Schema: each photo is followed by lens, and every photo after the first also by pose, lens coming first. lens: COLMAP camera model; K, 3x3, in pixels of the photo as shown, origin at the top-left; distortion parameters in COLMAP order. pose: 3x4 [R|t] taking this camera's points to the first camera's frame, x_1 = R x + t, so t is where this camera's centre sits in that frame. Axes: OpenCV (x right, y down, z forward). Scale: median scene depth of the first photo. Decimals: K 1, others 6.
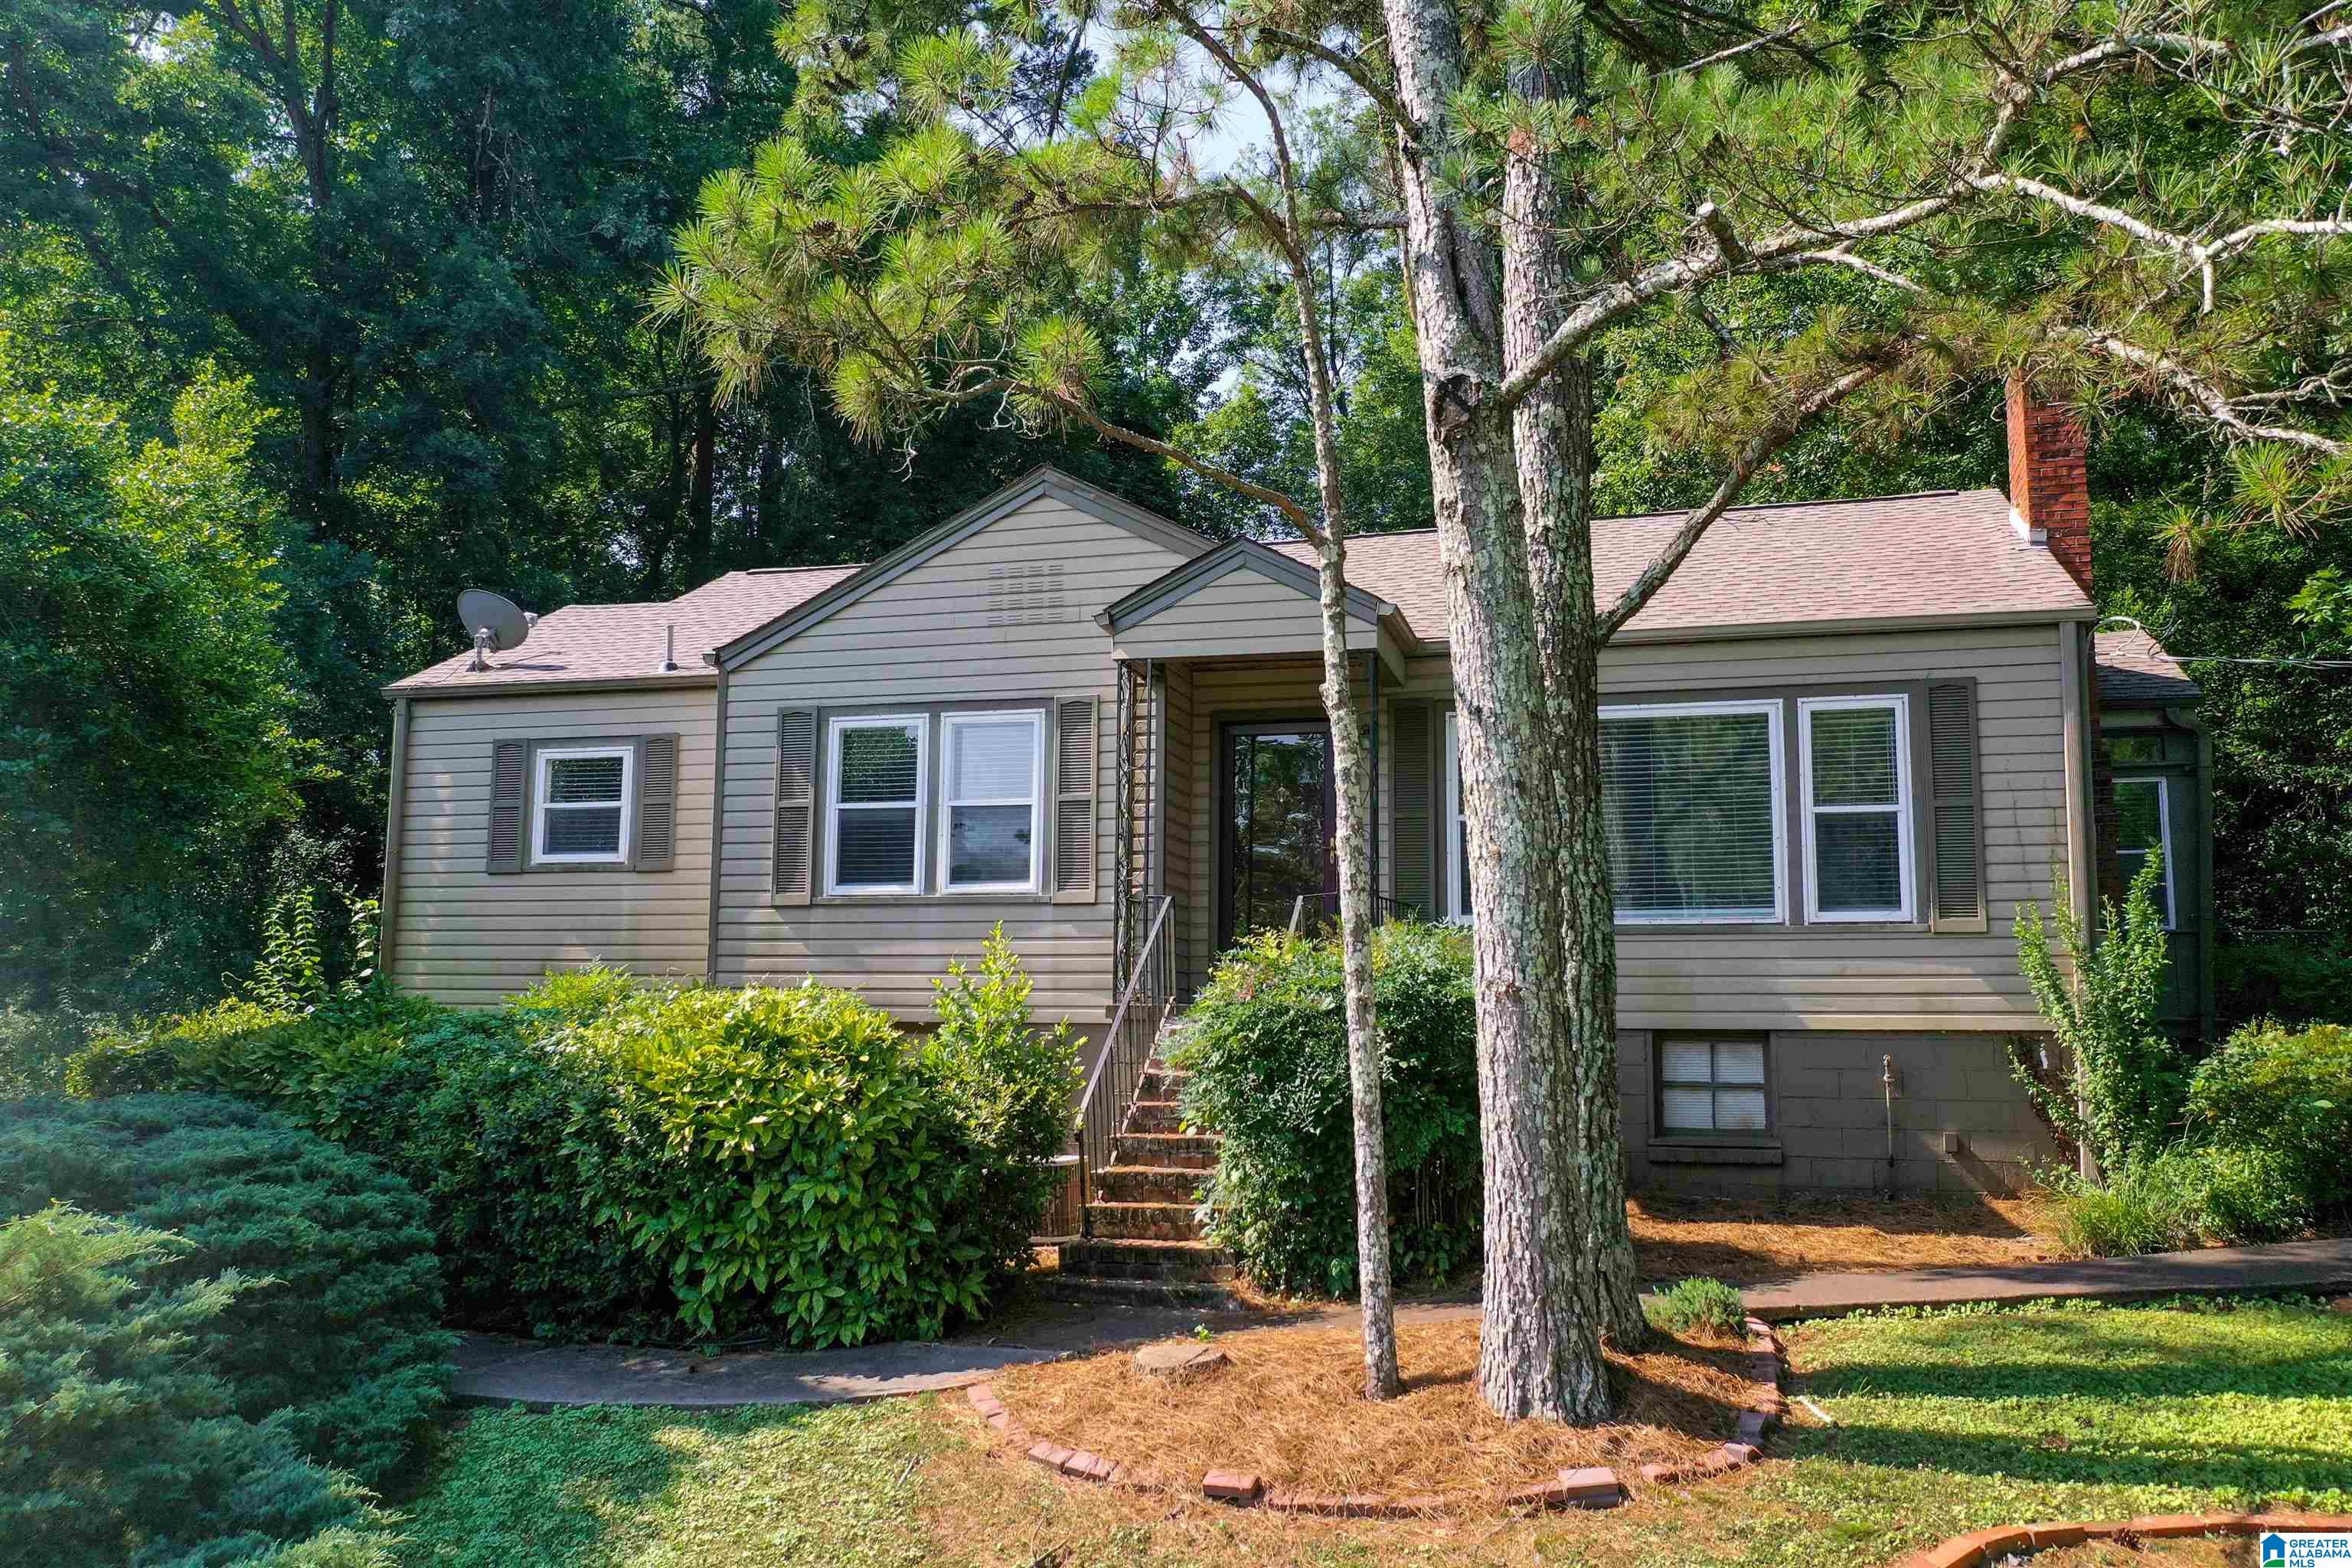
lens RADIAL K [[1855.5, 0, 1176.0], [0, 1855.5, 784.0], [0, 0, 1]] dist [0.004333, 0.008028]
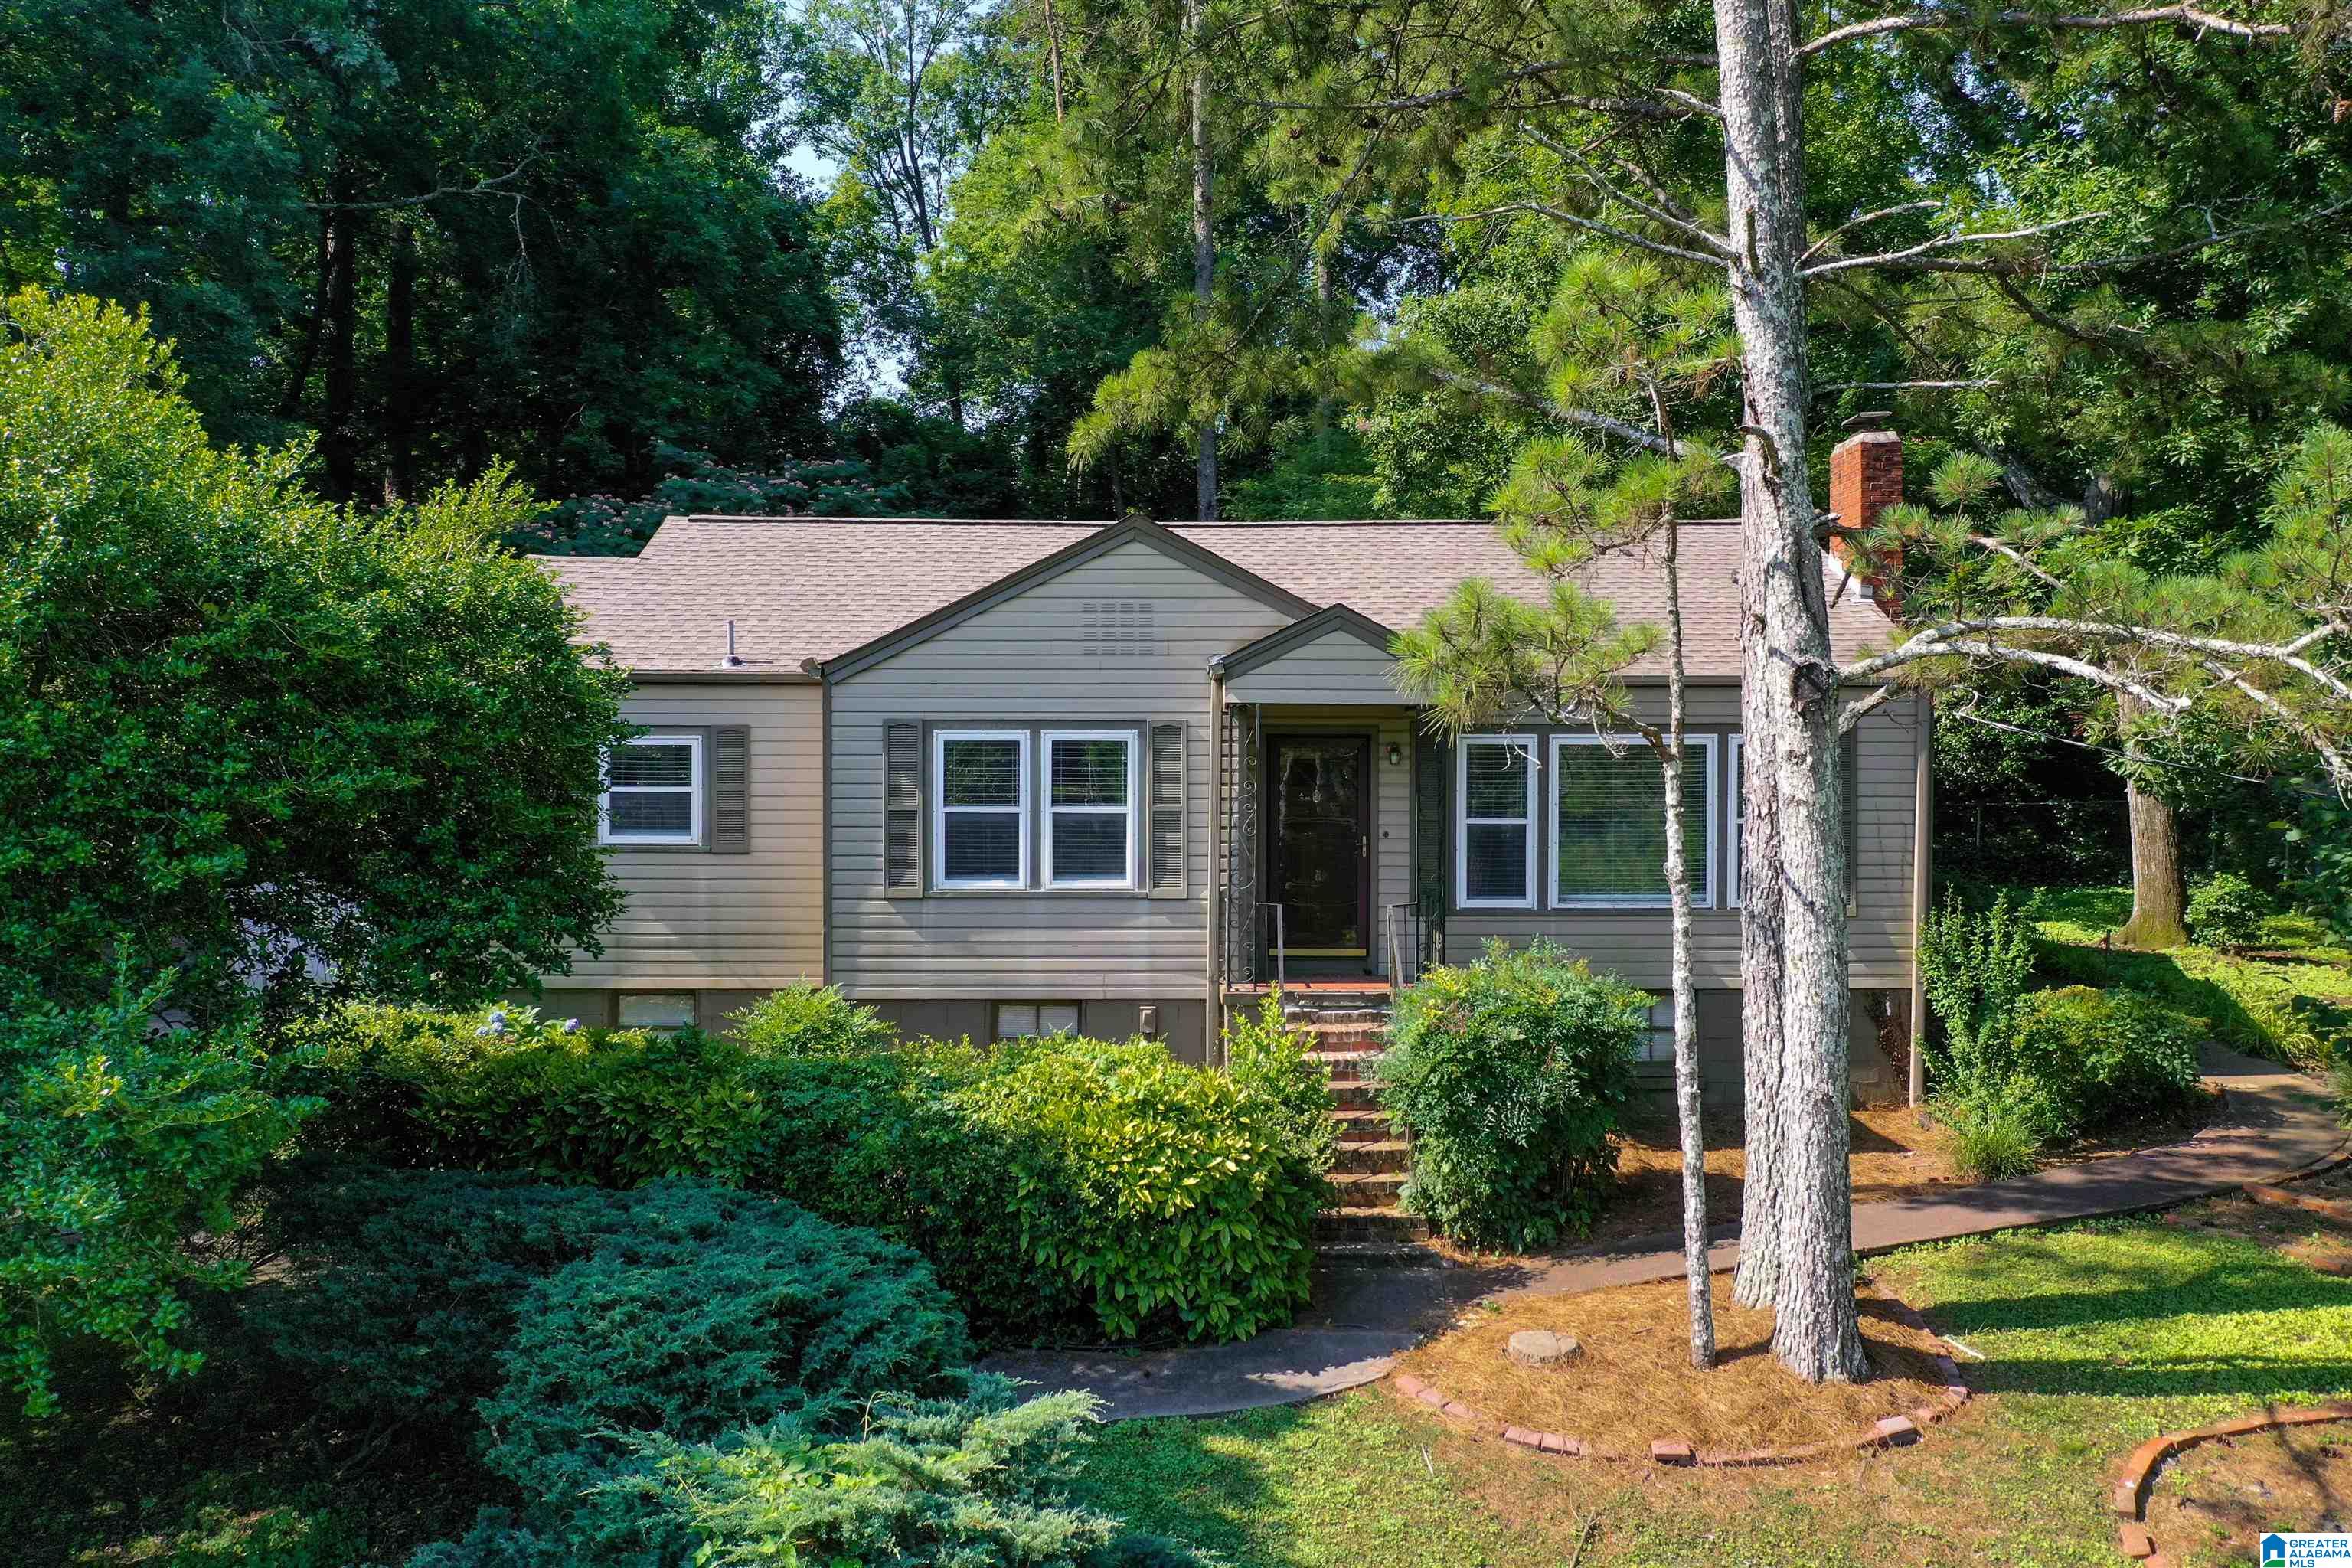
lens RADIAL K [[1820.8, 0, 1171.4], [0, 1820.8, 773.8], [0, 0, 1]] dist [0.013557, 0.001573]
pose [[0.956901, -0.009035, 0.290274, -0.406866], [-0.031305, 0.990483, 0.134029, -0.177694], [-0.288722, -0.137340, 0.947511, -0.093867]]
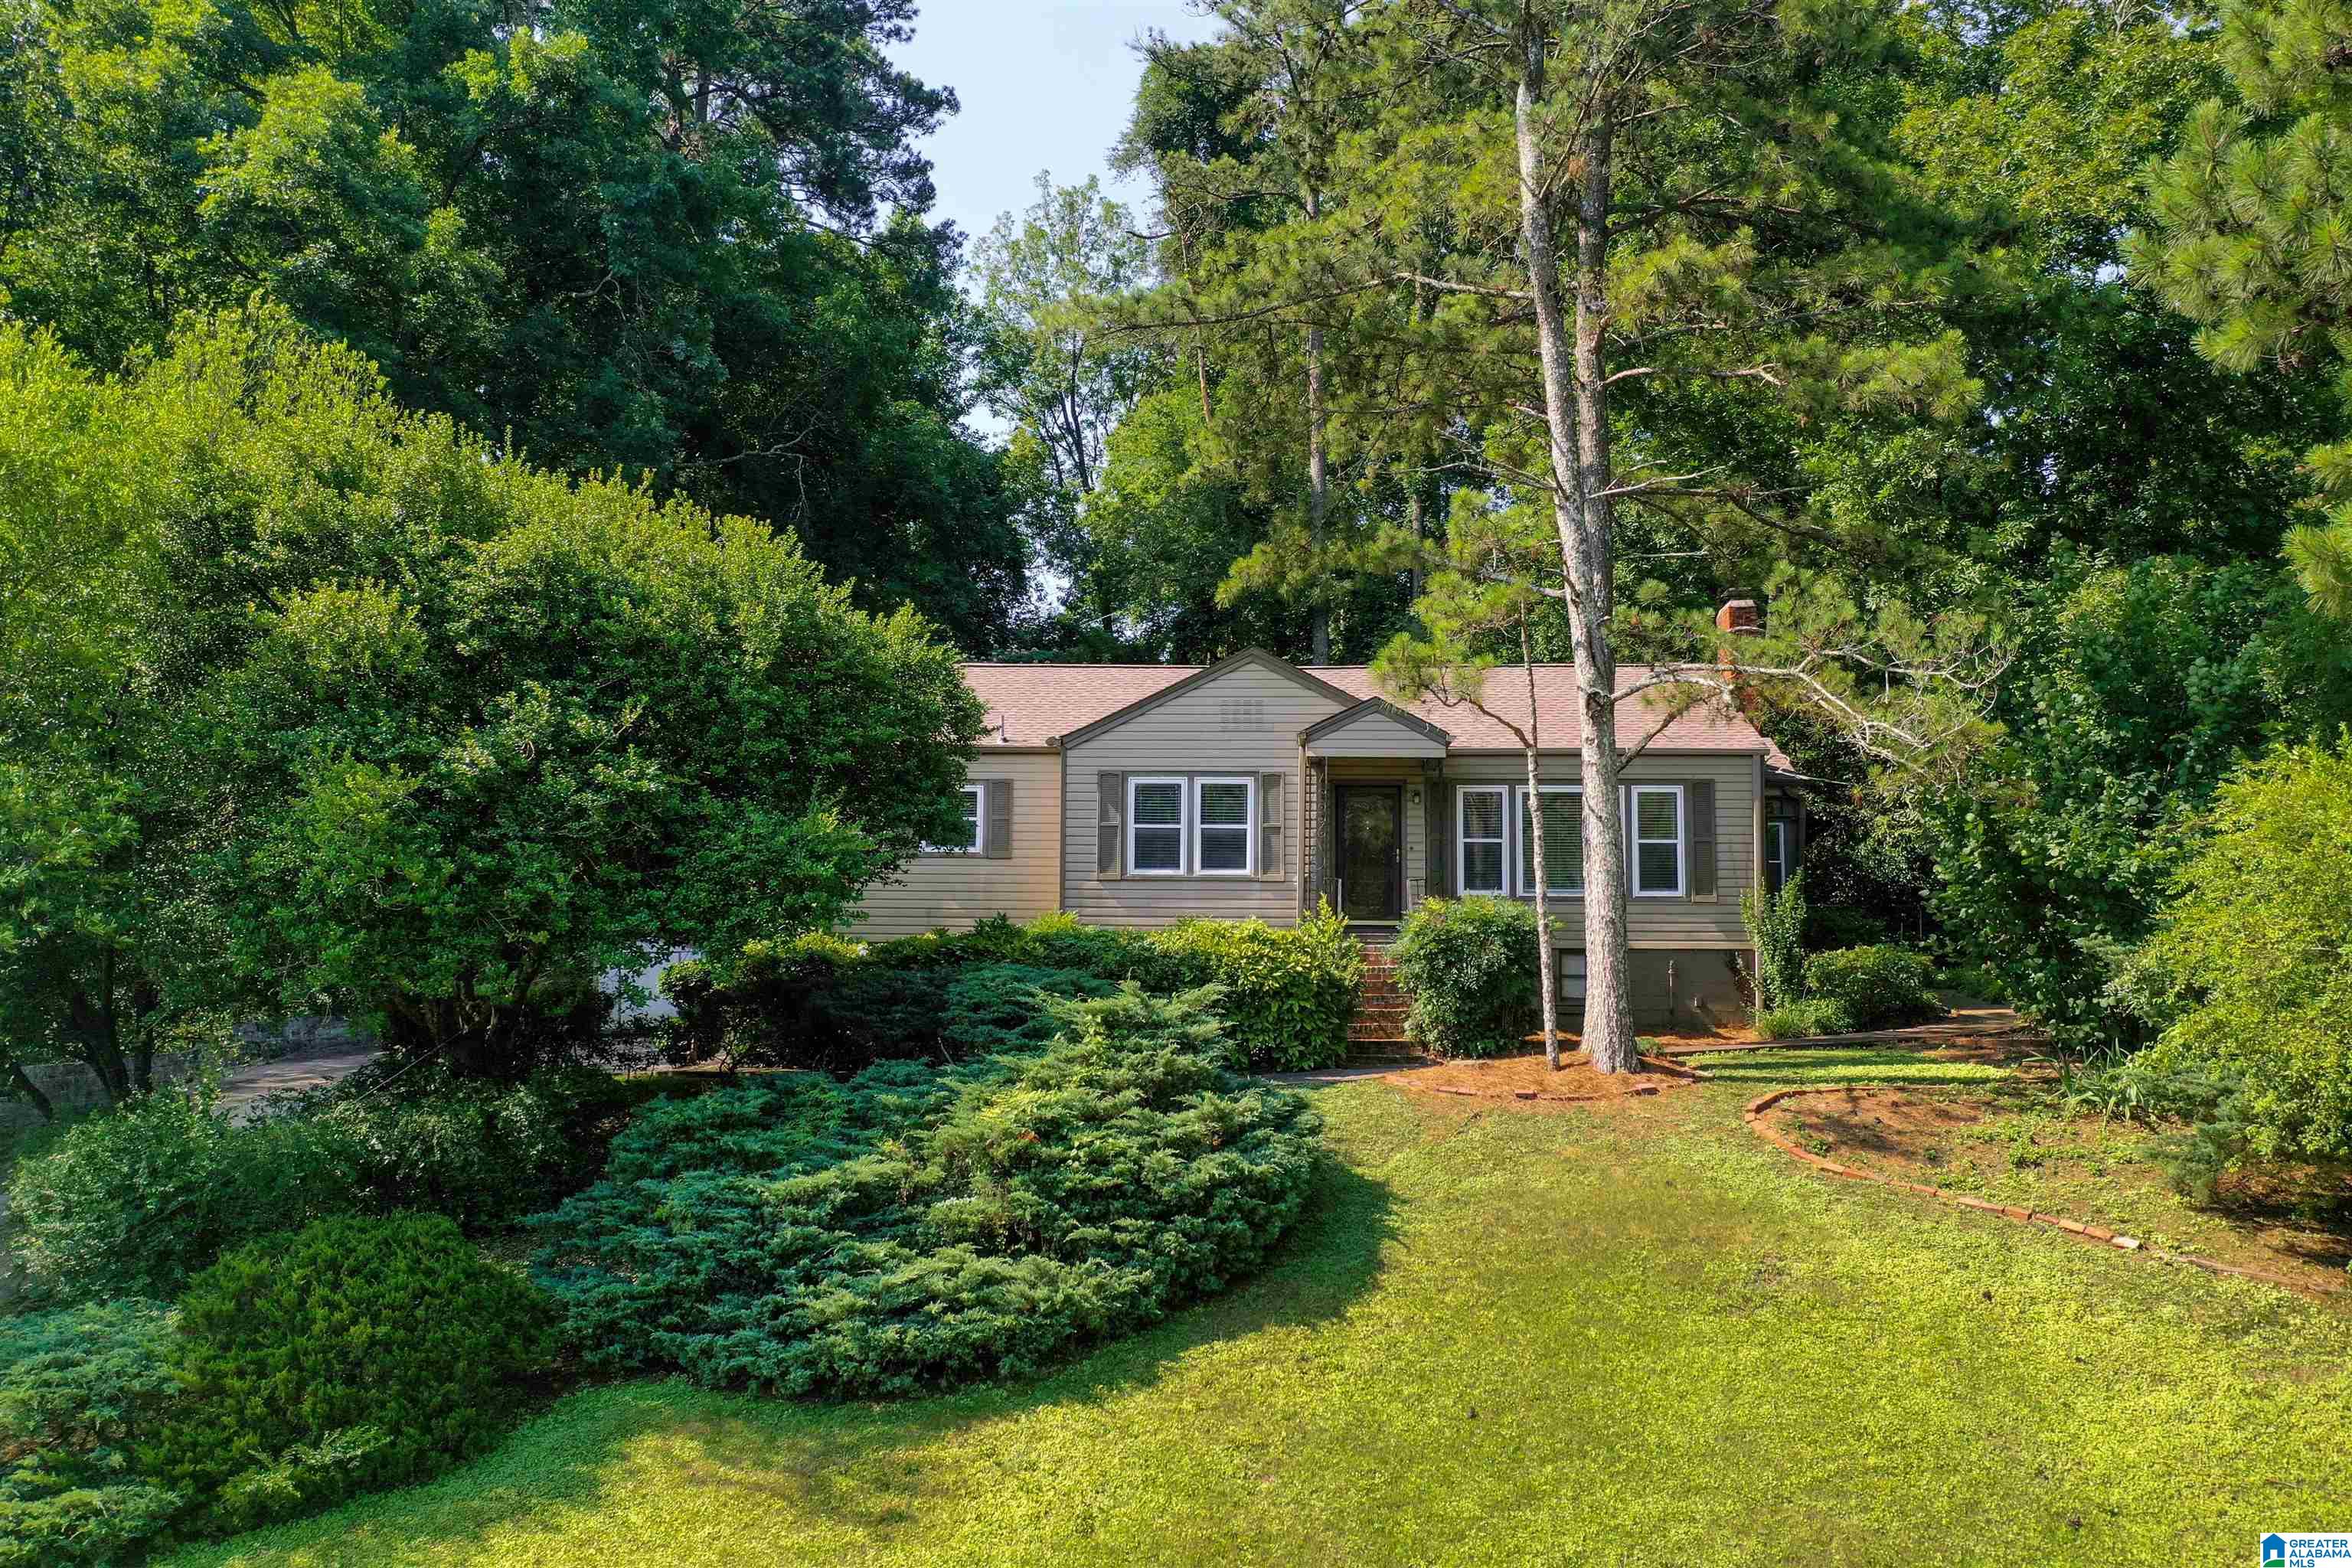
lens RADIAL K [[1855.5, 0, 1176.0], [0, 1855.5, 784.0], [0, 0, 1]] dist [0.004333, 0.008028]
pose [[0.974835, 0.027231, 0.221260, -0.600662], [-0.030951, 0.999432, 0.013365, -0.060286], [-0.220770, -0.019877, 0.975123, -0.867252]]
